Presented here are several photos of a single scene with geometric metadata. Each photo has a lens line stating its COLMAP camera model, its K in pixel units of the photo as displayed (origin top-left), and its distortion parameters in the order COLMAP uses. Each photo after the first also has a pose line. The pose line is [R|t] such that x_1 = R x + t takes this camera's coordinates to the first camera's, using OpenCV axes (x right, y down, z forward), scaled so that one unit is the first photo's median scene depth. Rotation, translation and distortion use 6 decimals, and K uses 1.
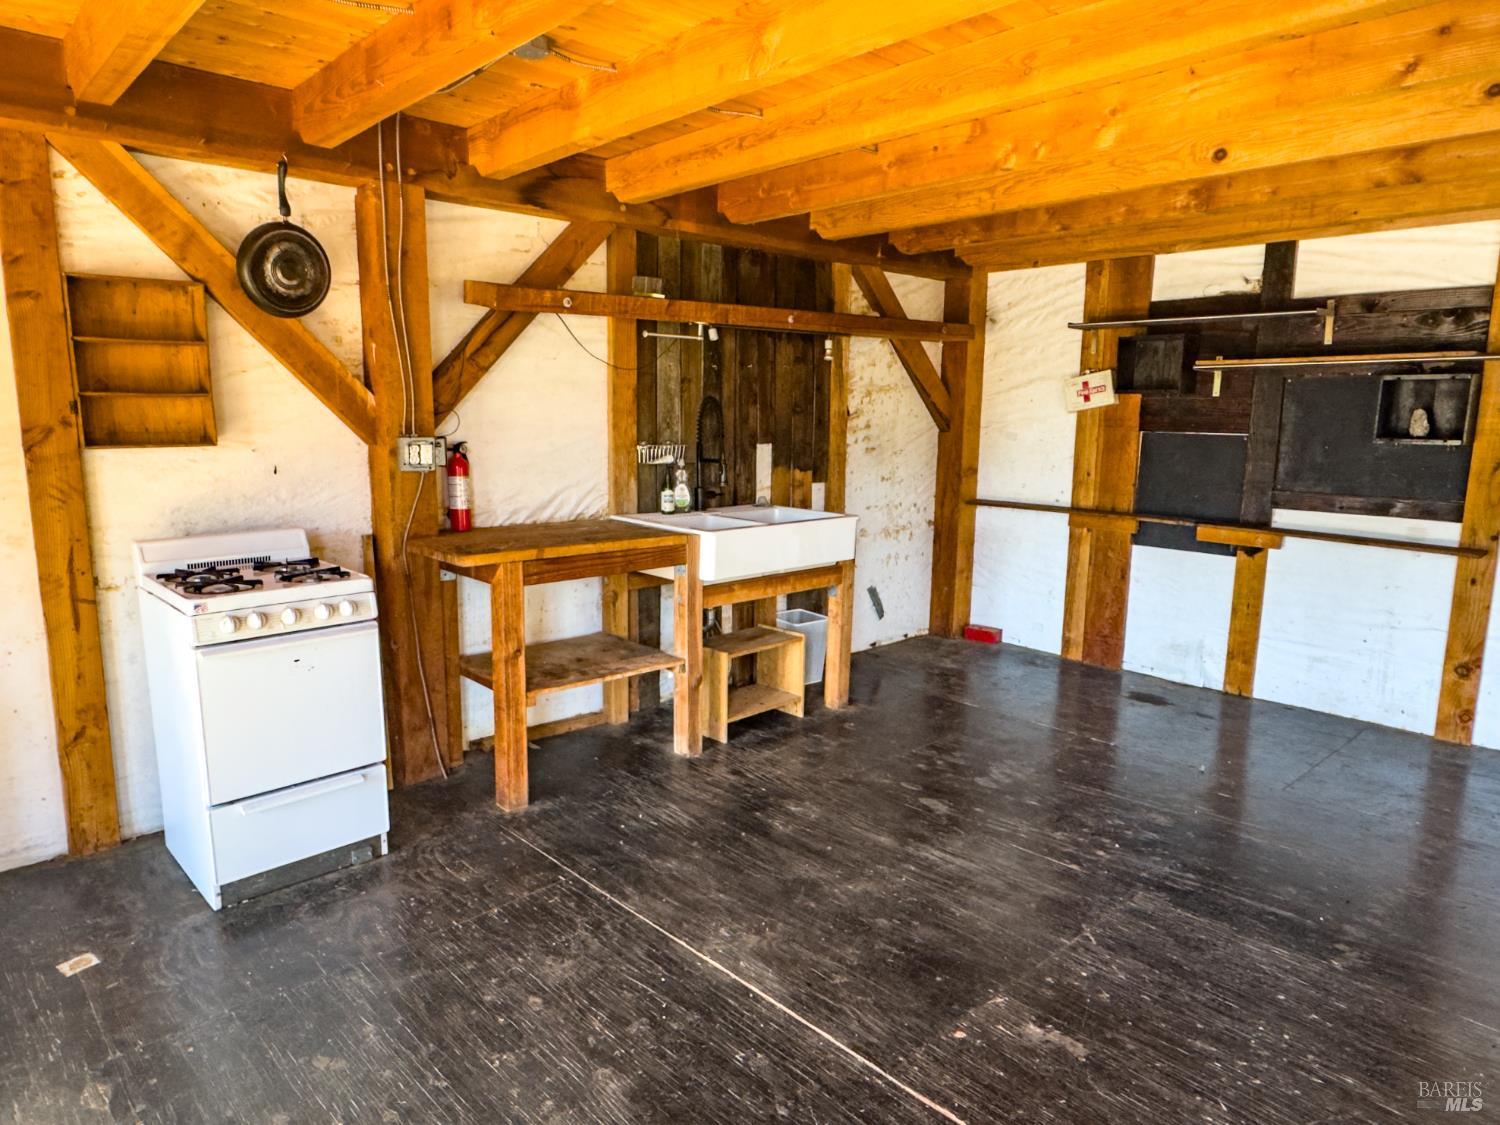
lens RADIAL K [[955.3, 0, 742.9], [0, 955.3, 564.6], [0, 0, 1]] dist [-0.005115, 0.002550]
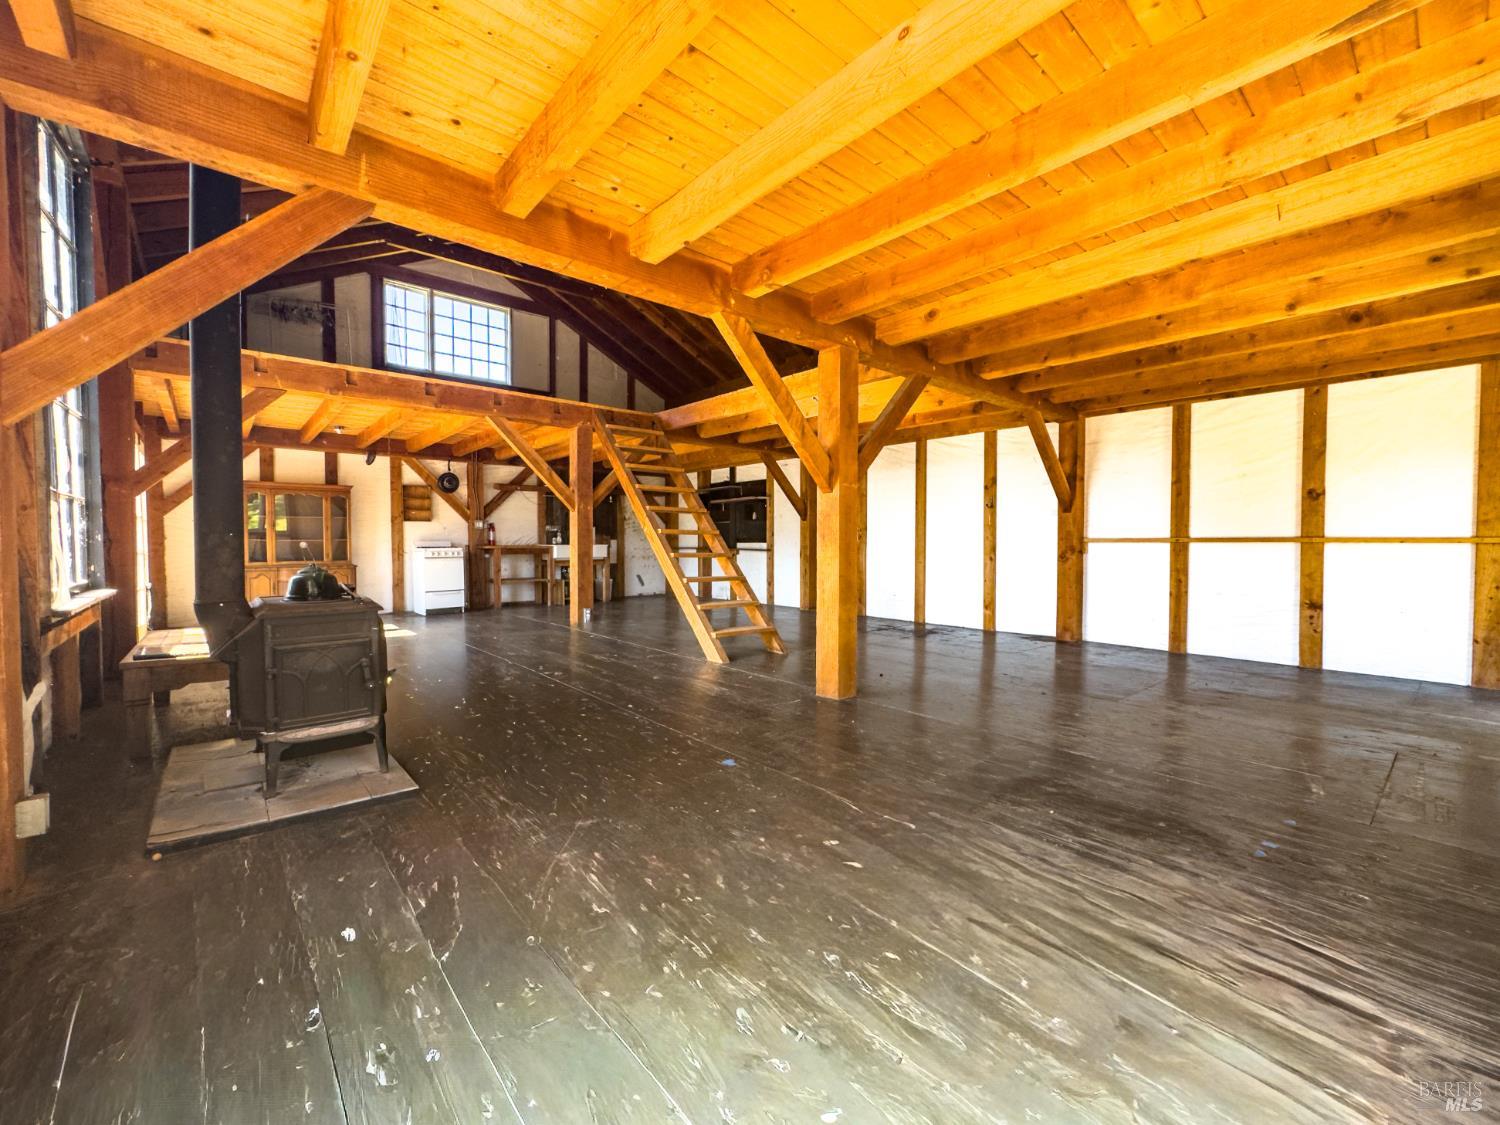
lens RADIAL K [[632.0, 0, 755.2], [0, 632.0, 559.7], [0, 0, 1]] dist [-0.000946, -0.000034]
pose [[0.999487, -0.012028, -0.029683, 0.772416], [0.007916, 0.990821, -0.134949, 0.341813], [0.031034, 0.134645, 0.990408, -1.368101]]
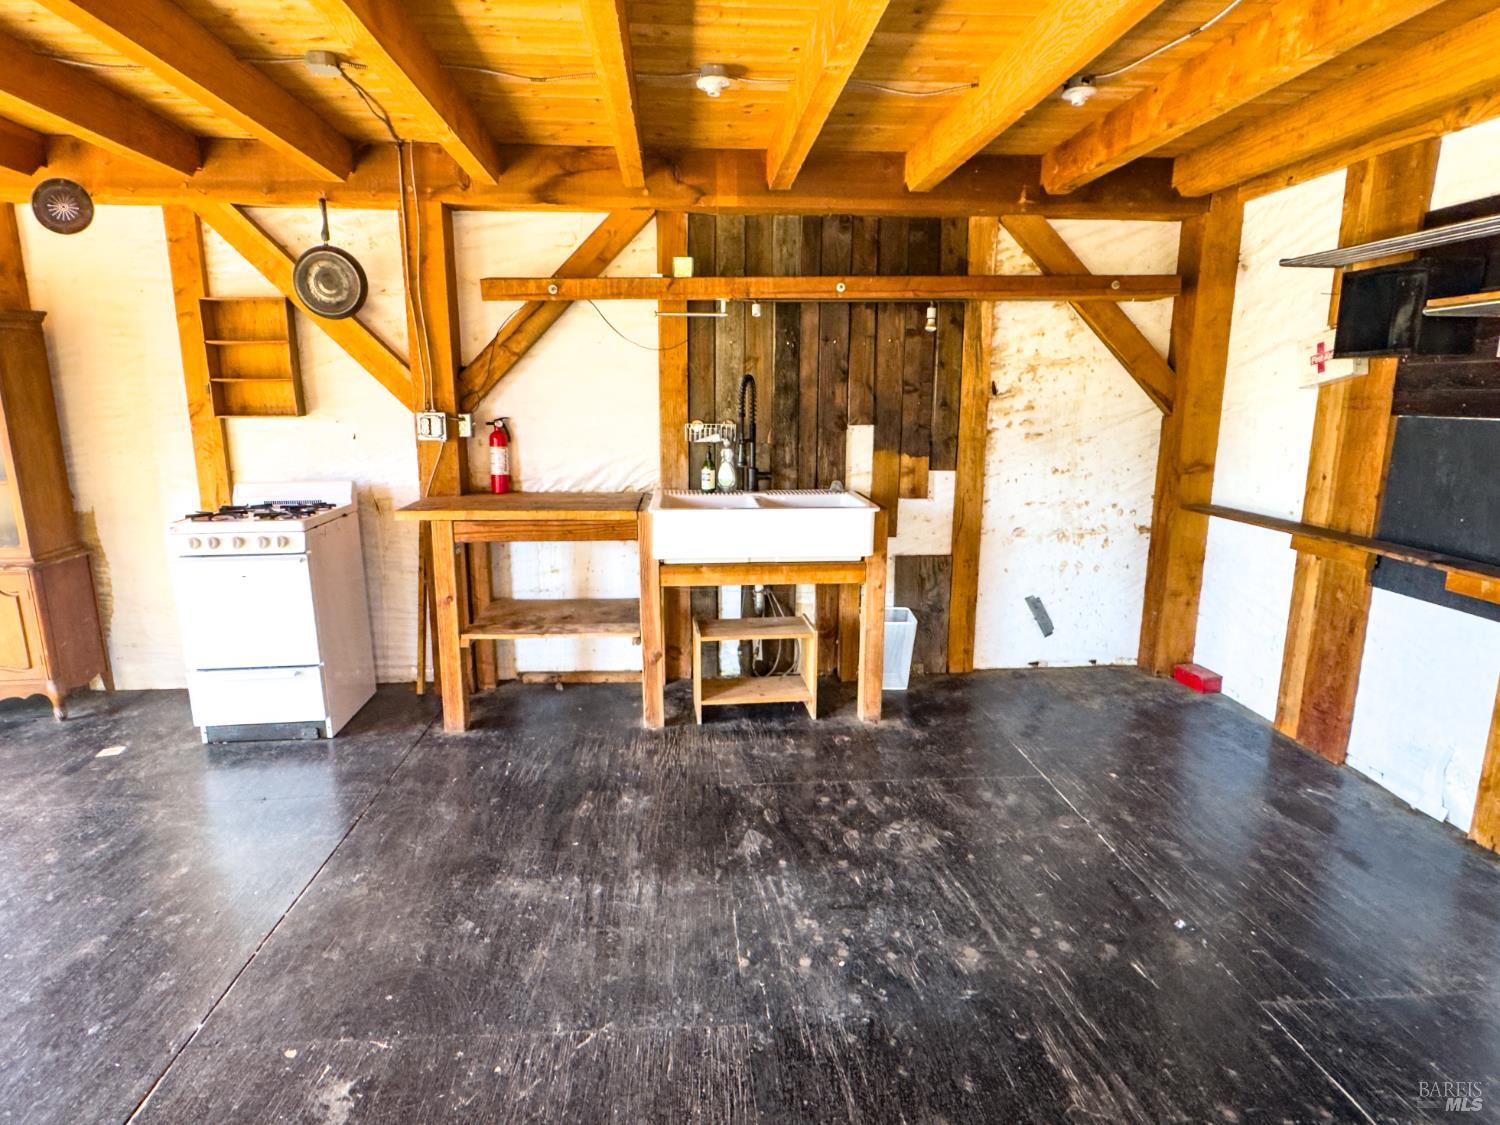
lens RADIAL K [[851.2, 0, 735.9], [0, 851.2, 566.6], [0, 0, 1]] dist [-0.006567, 0.000707]
pose [[0.779128, 0.116373, -0.615968, 0.530459], [-0.095711, 0.993180, 0.066576, -0.038901], [0.619515, 0.007084, 0.784953, 0.319697]]
